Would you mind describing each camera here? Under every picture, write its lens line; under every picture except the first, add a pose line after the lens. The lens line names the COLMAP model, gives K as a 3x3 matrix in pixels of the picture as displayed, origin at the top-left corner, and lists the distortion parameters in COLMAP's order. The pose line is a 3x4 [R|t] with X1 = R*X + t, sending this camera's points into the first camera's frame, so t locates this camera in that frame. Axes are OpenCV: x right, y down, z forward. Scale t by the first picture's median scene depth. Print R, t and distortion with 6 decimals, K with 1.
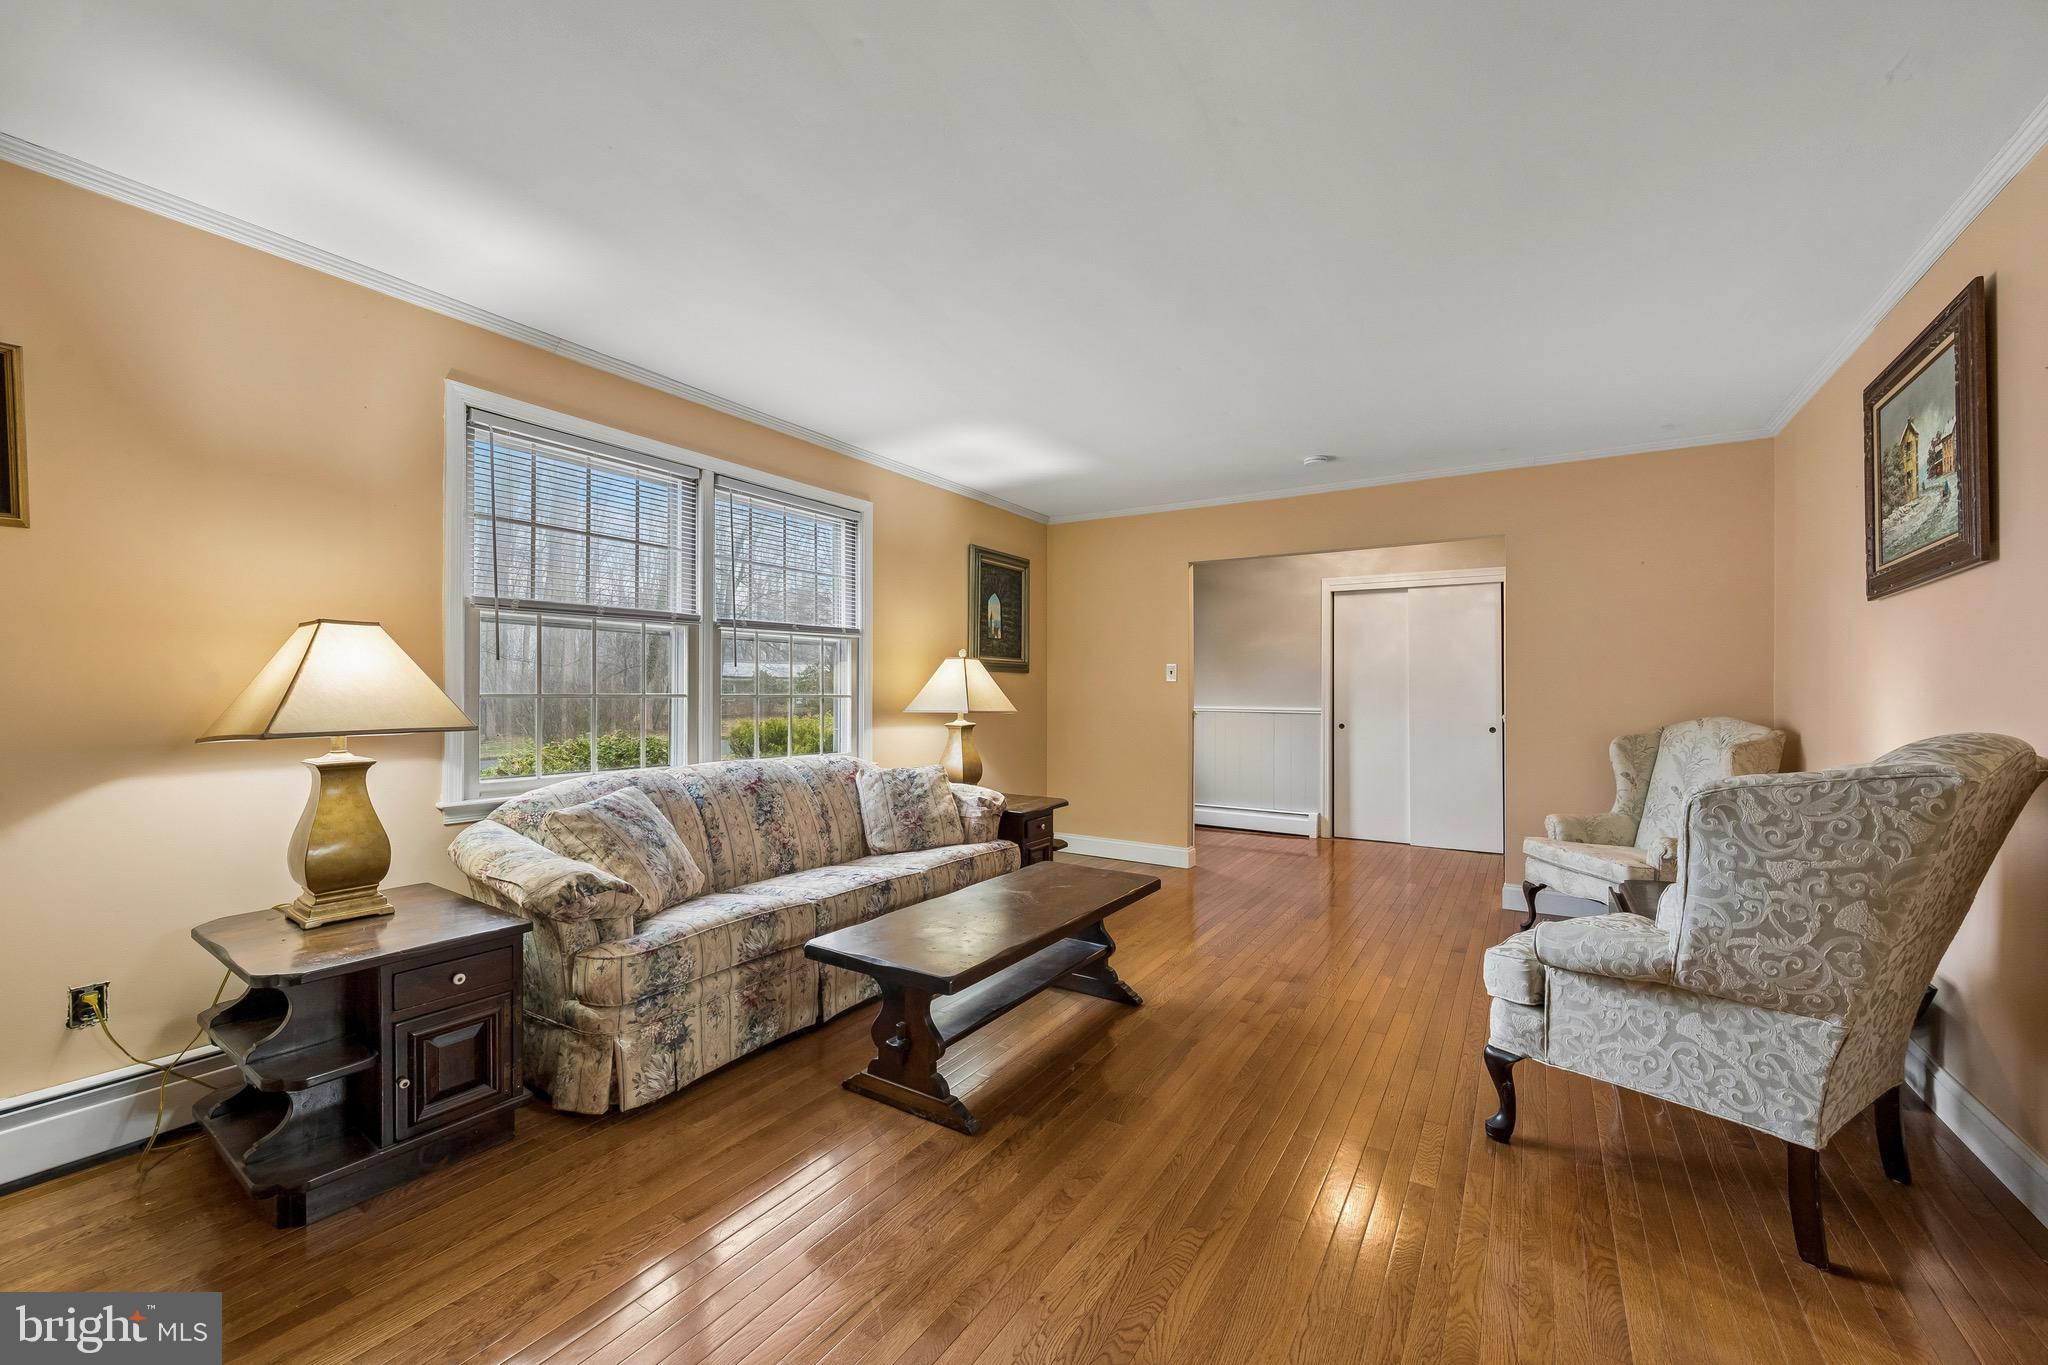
lens RADIAL K [[804.9, 0, 1019.8], [0, 804.9, 692.3], [0, 0, 1]] dist [0.000777, -0.000018]
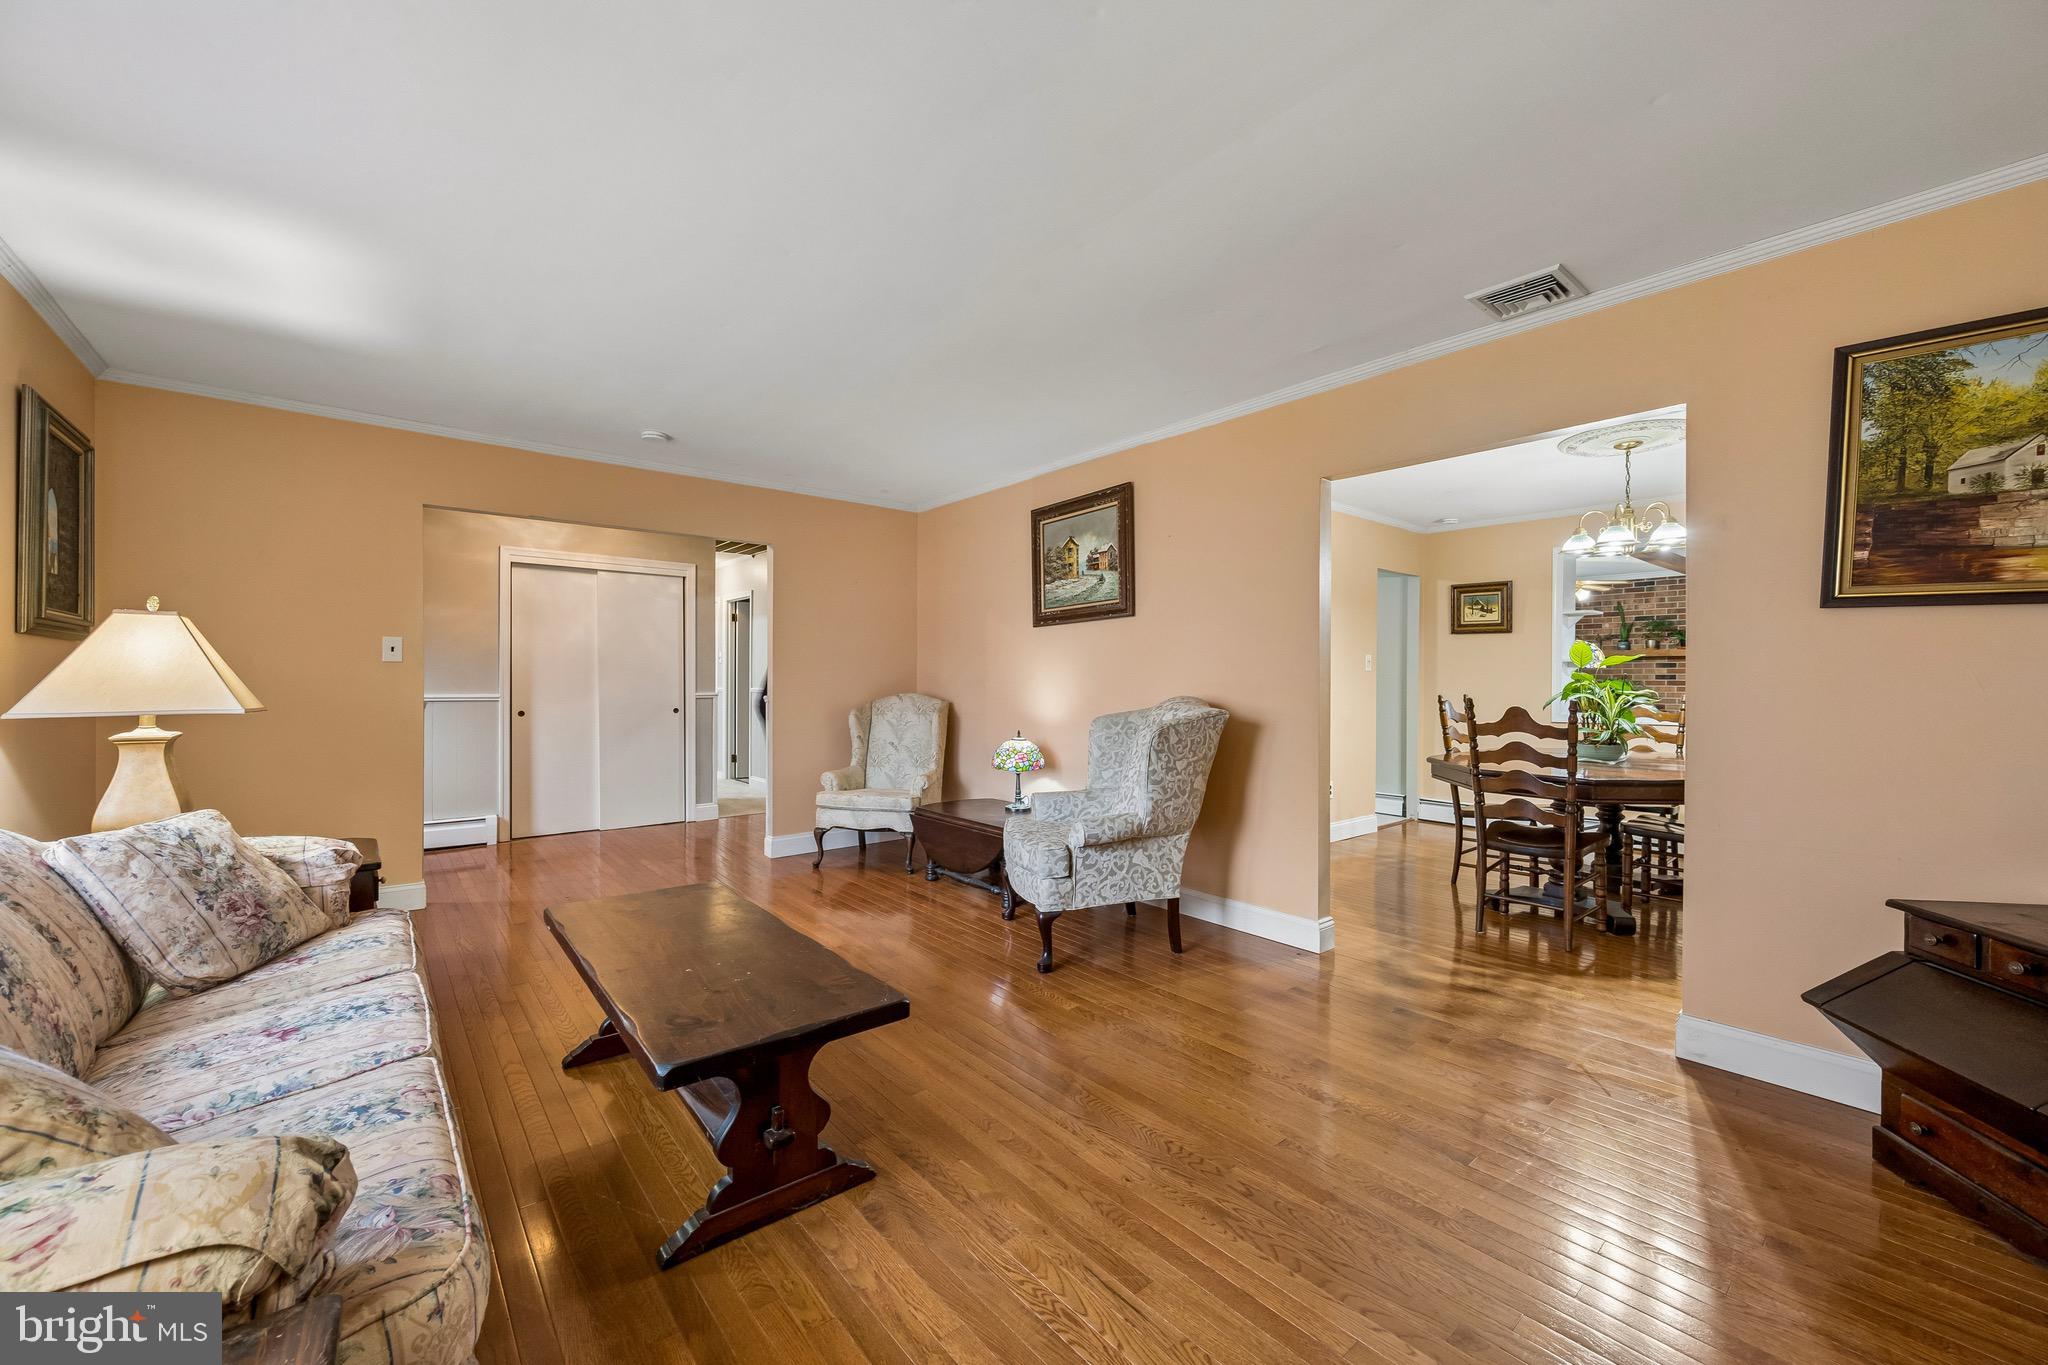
lens RADIAL K [[804.3, 0, 1031.6], [0, 804.3, 683.5], [0, 0, 1]] dist [0.000617, 0.000030]
pose [[0.299020, -0.007422, 0.954218, -0.765992], [-0.002357, 0.999961, 0.008516, -0.002002], [-0.954244, -0.004796, 0.298990, 0.514092]]
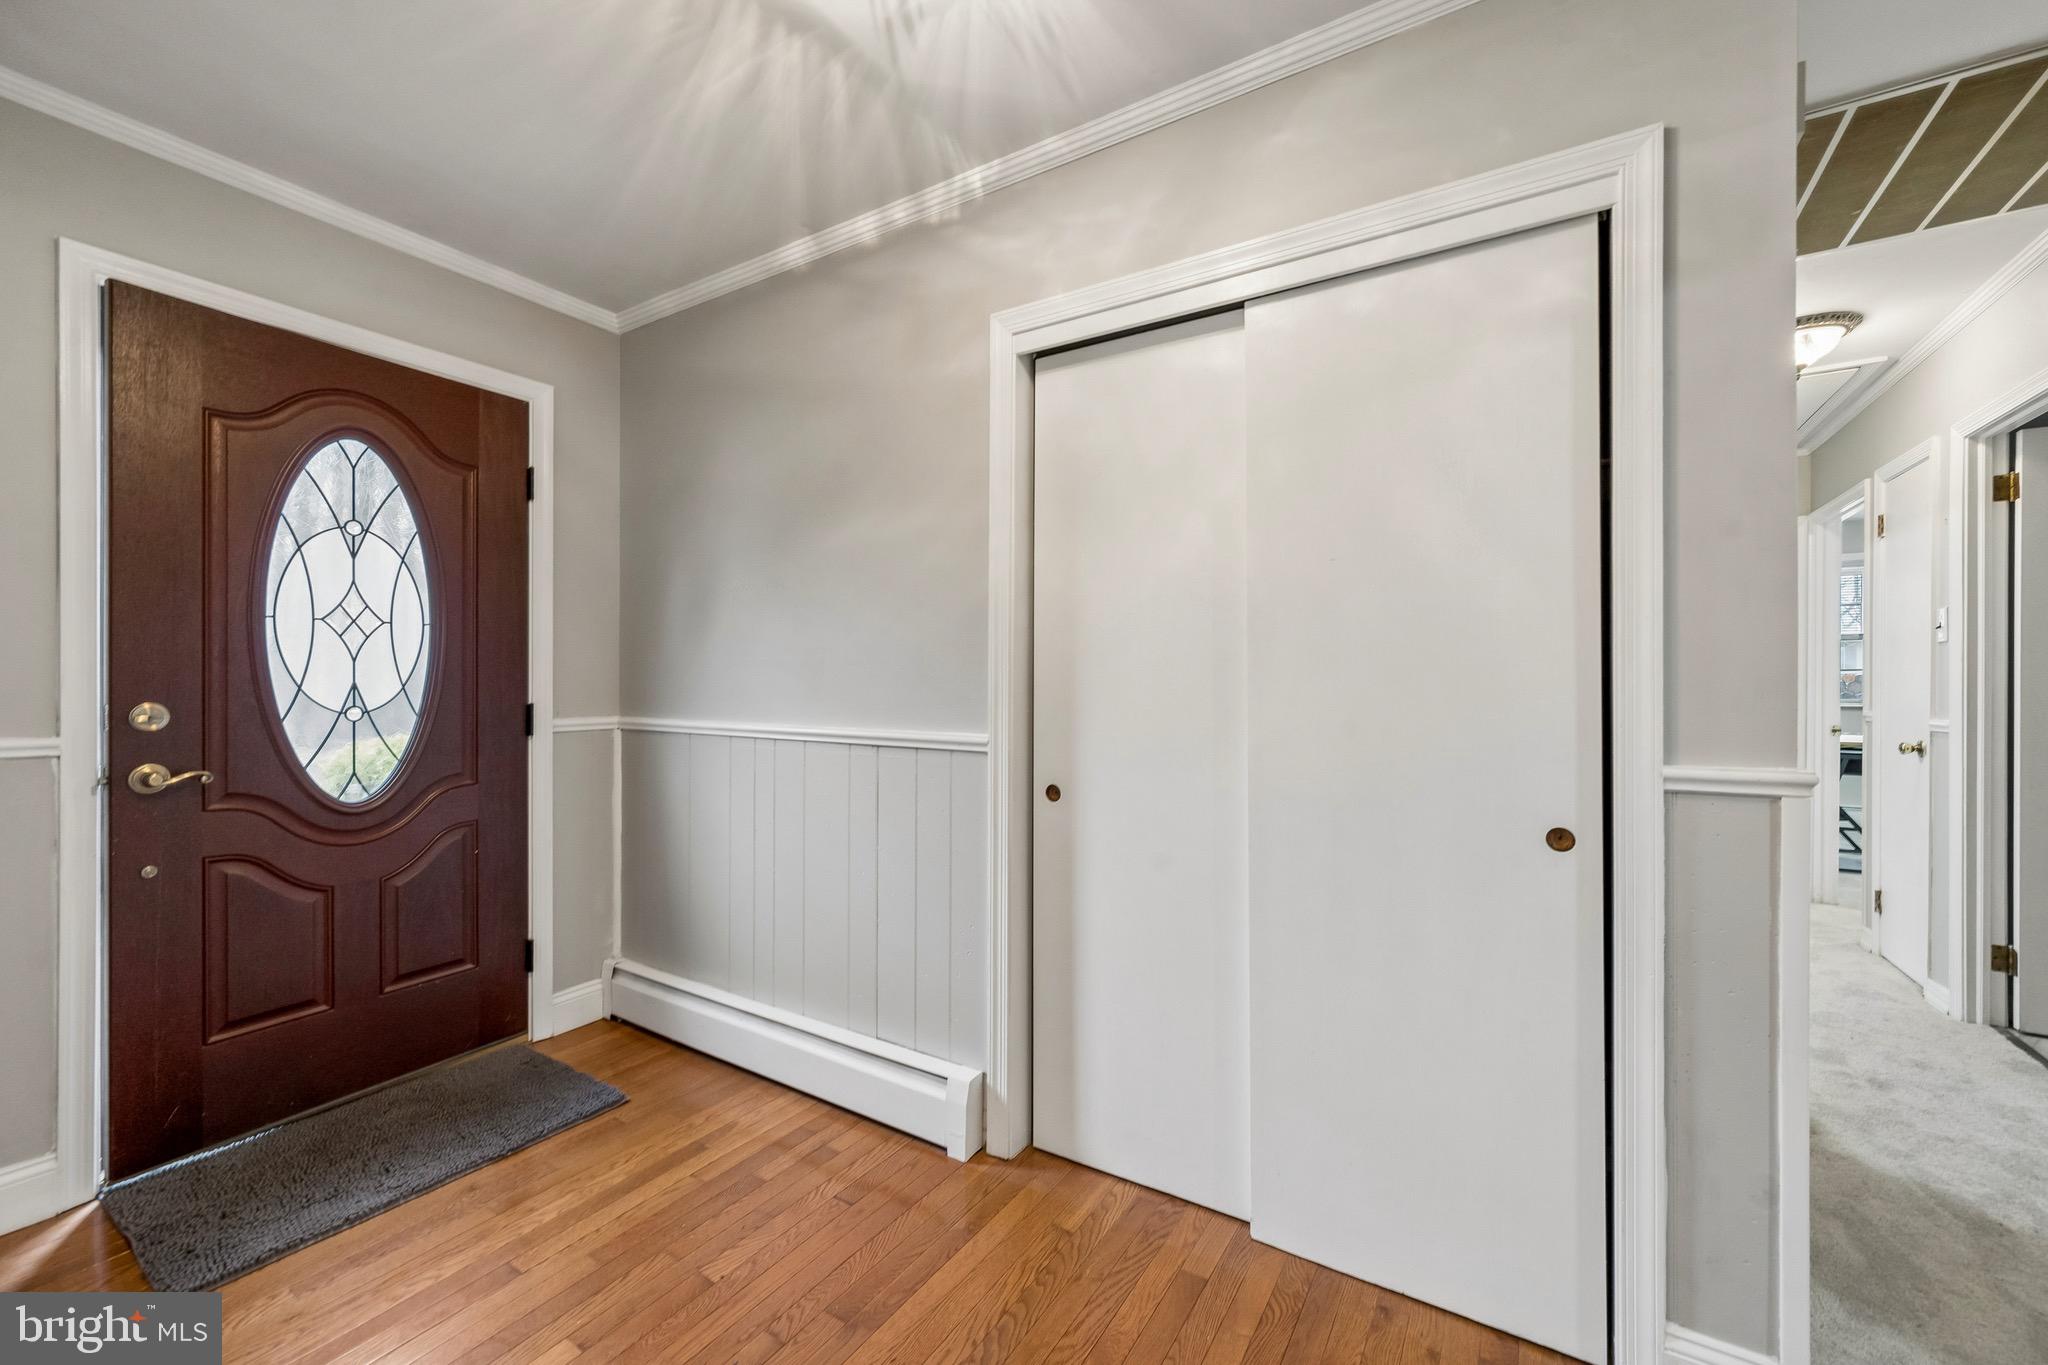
lens RADIAL K [[804.3, 0, 1031.6], [0, 804.3, 683.5], [0, 0, 1]] dist [0.000617, 0.000030]
pose [[0.999918, -0.003873, 0.012189, 1.046650], [0.003878, 0.999992, -0.000407, 0.000762], [-0.012187, 0.000454, 0.999926, 1.867636]]
